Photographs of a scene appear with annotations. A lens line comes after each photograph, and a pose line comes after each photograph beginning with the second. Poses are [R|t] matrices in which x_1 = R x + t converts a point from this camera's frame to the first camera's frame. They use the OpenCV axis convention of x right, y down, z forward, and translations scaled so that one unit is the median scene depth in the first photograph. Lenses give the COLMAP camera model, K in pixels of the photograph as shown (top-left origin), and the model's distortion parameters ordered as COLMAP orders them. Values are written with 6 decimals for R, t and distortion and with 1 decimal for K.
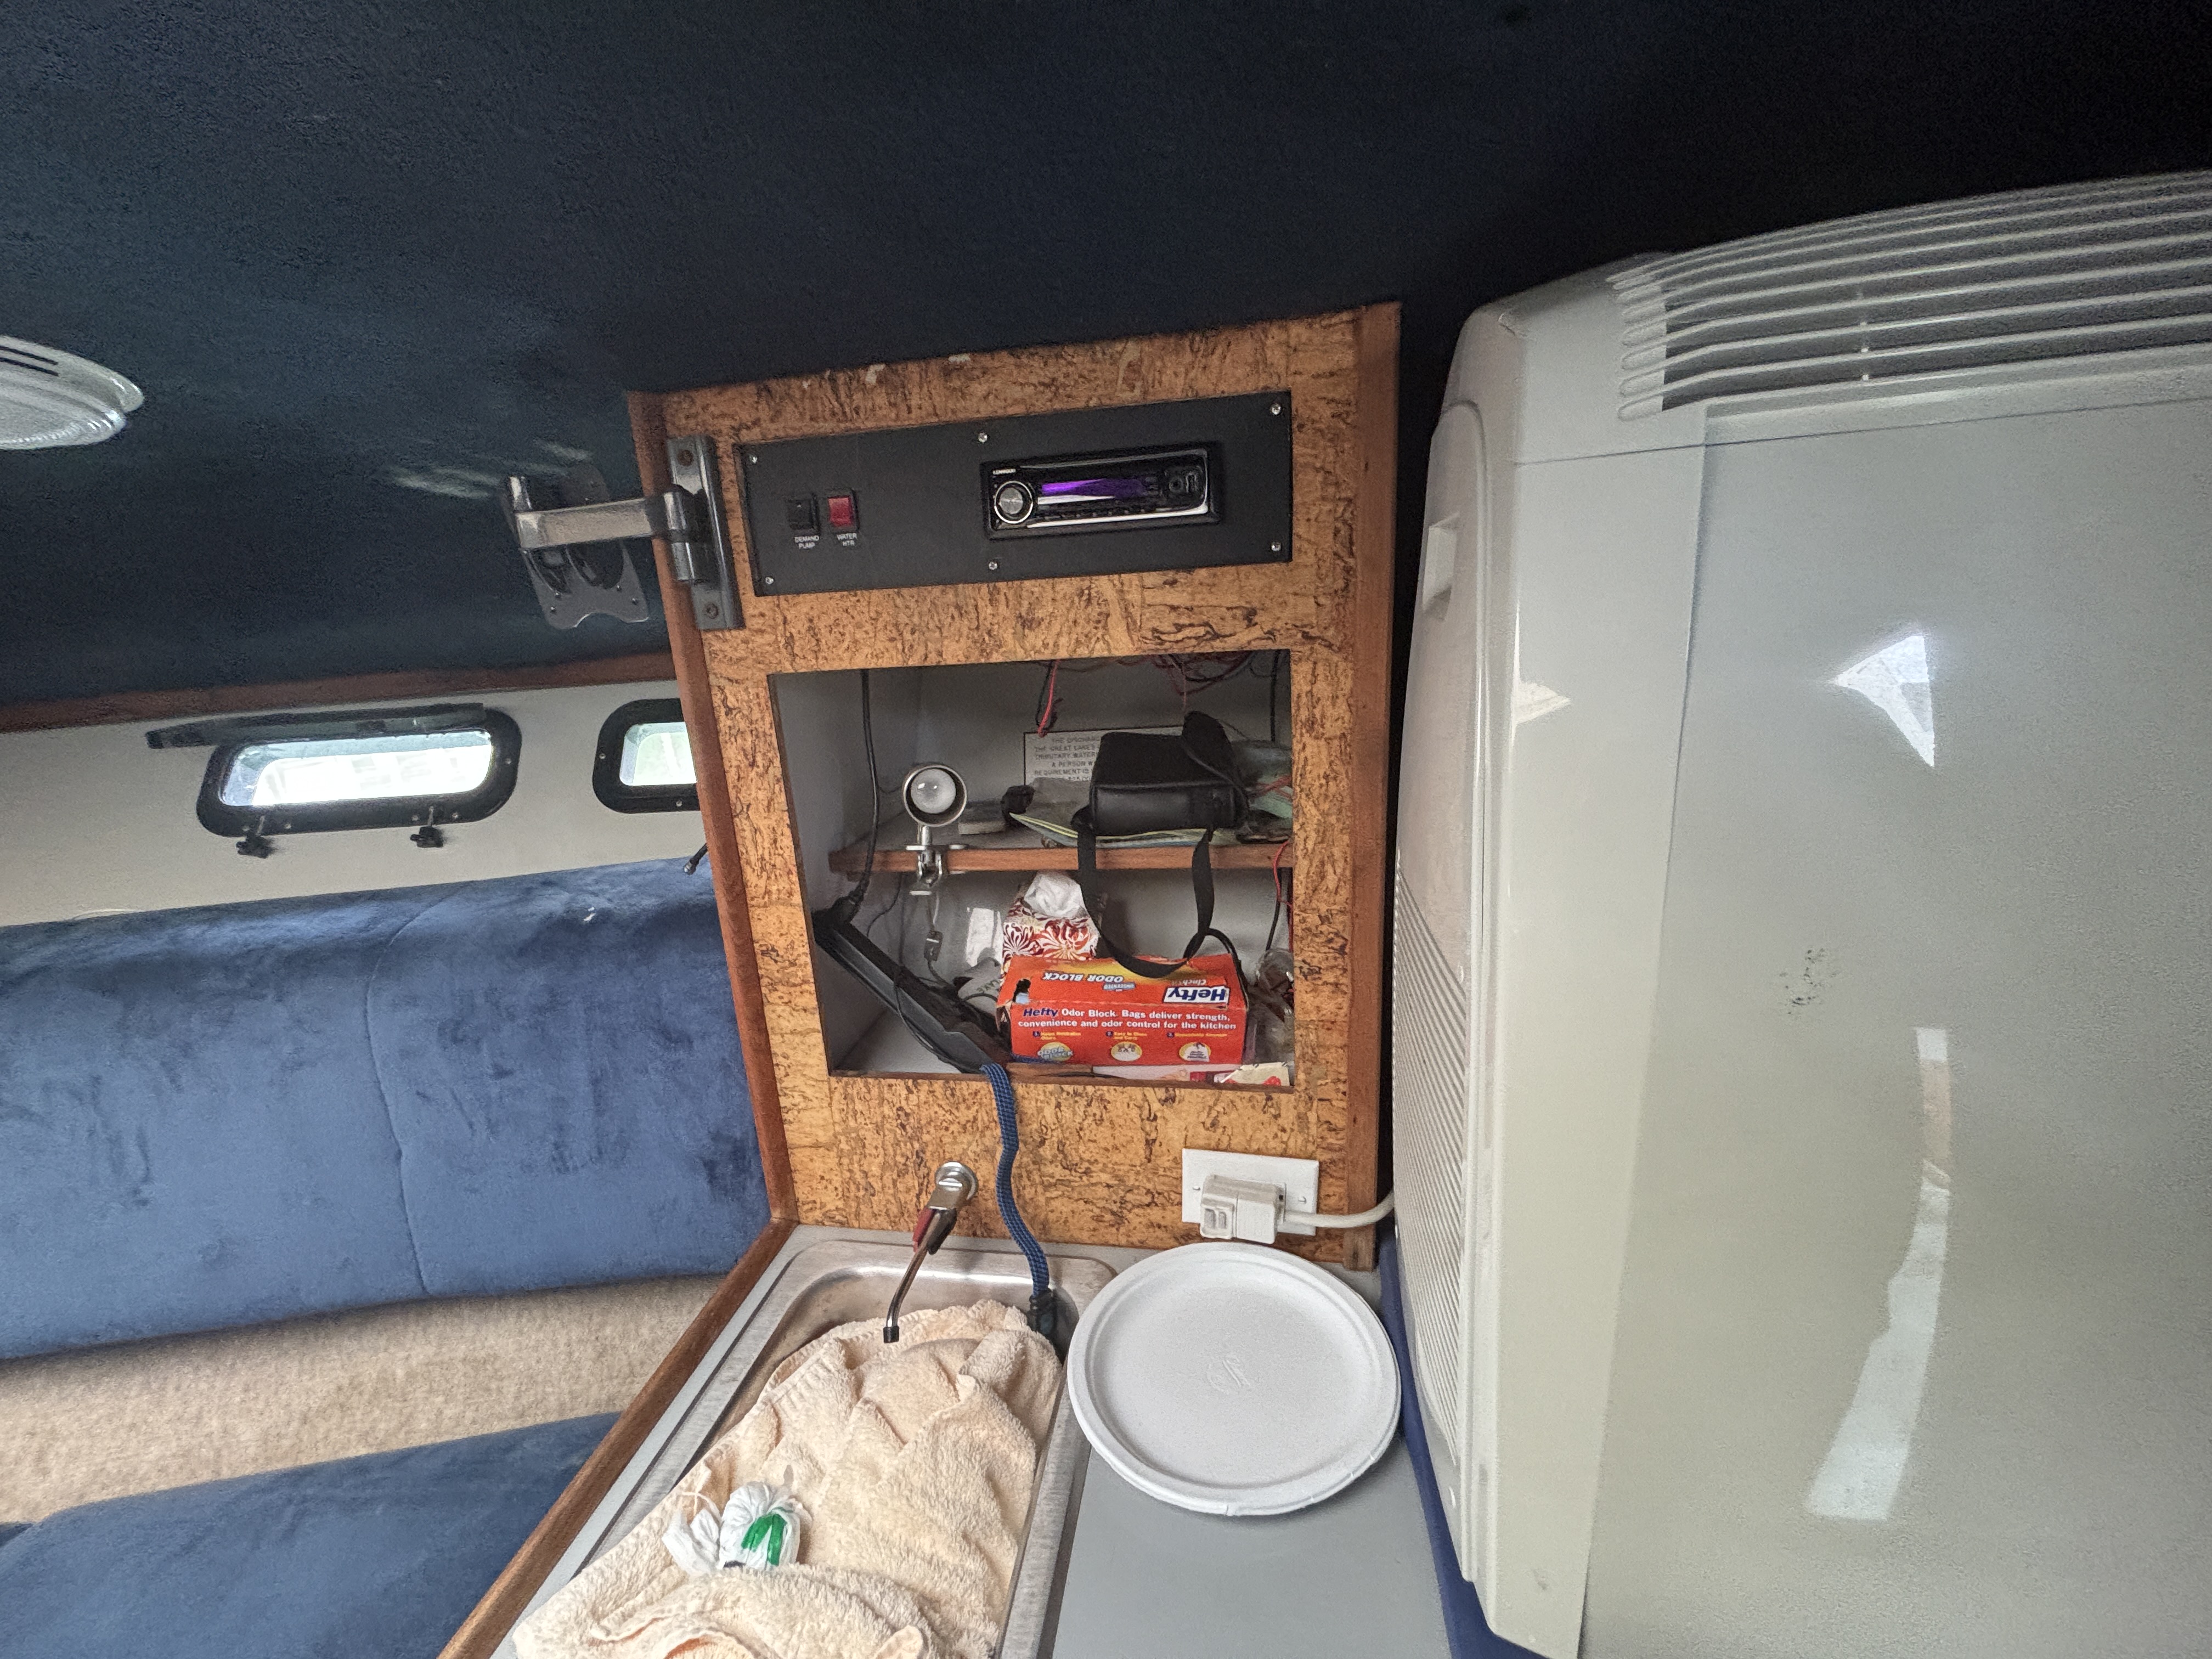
lens RADIAL K [[896.5, 0, 1105.5], [0, 896.5, 831.3], [0, 0, 1]] dist [0.000562, 0.000064]
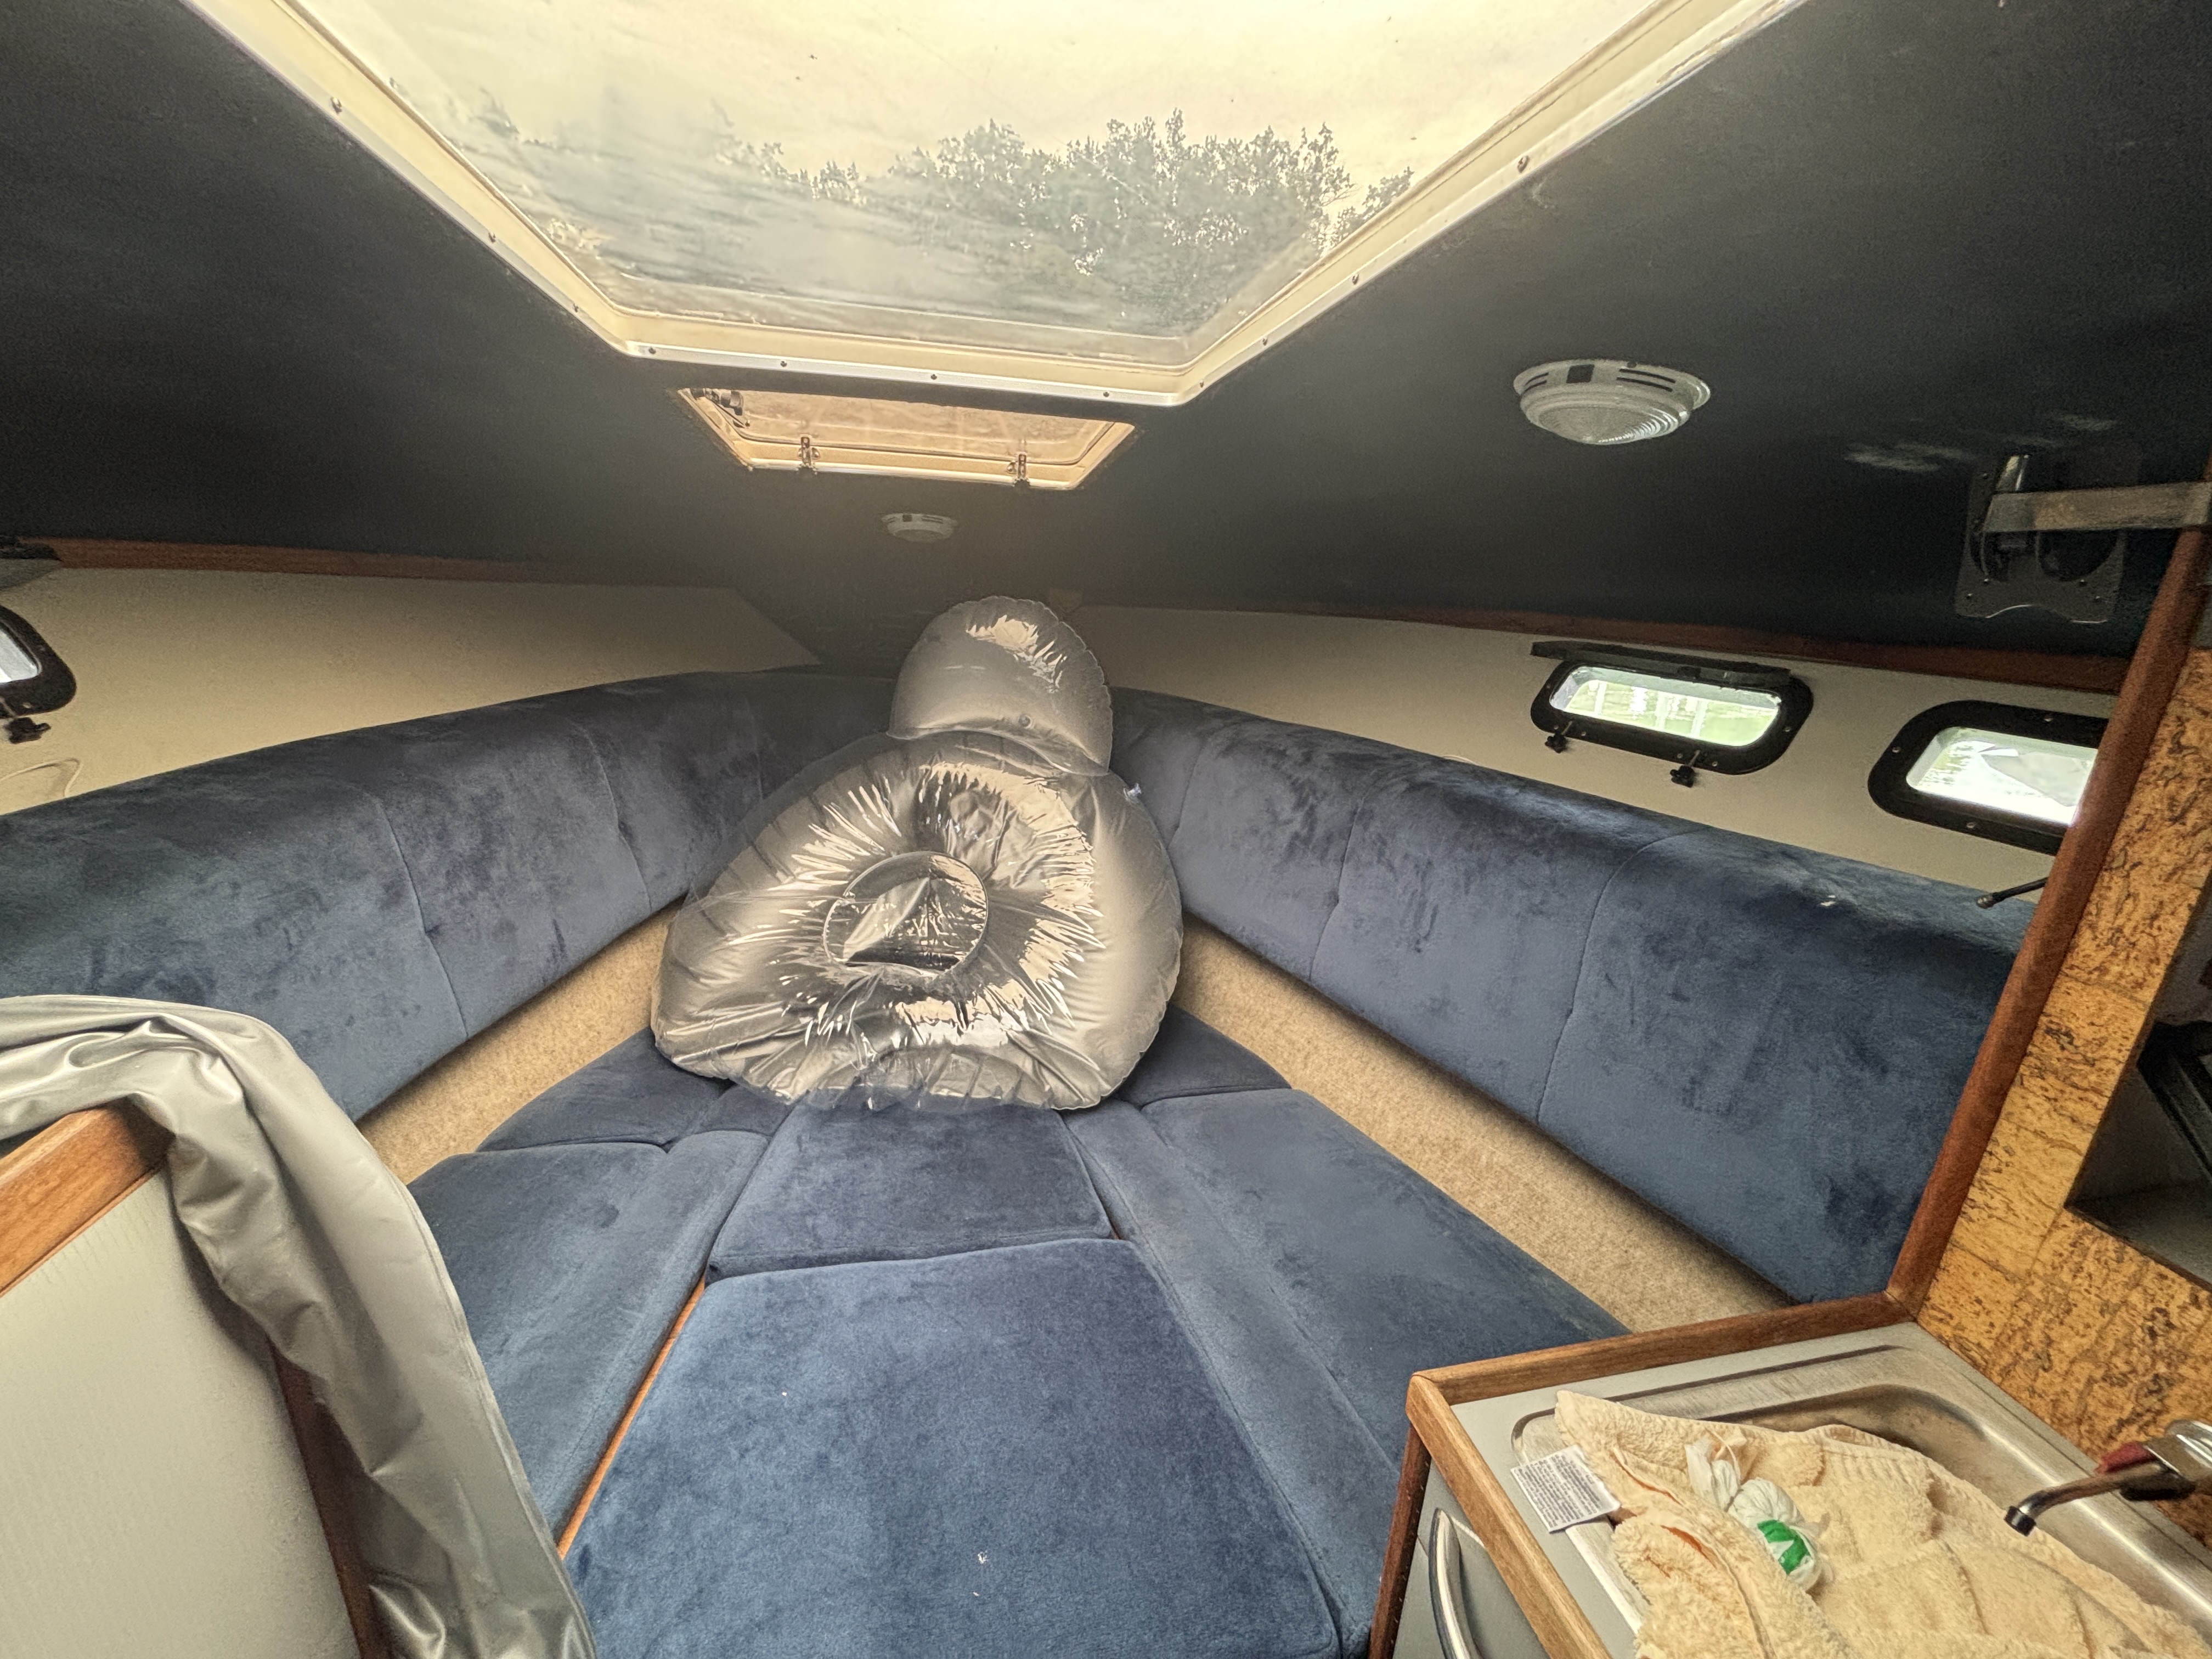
lens RADIAL K [[896.5, 0, 1105.5], [0, 896.5, 831.3], [0, 0, 1]] dist [0.000562, 0.000064]
pose [[0.370617, 0.349879, -0.860365, -0.051572], [-0.308988, 0.920016, 0.241036, 0.033363], [0.875882, 0.176510, 0.449082, -0.170350]]
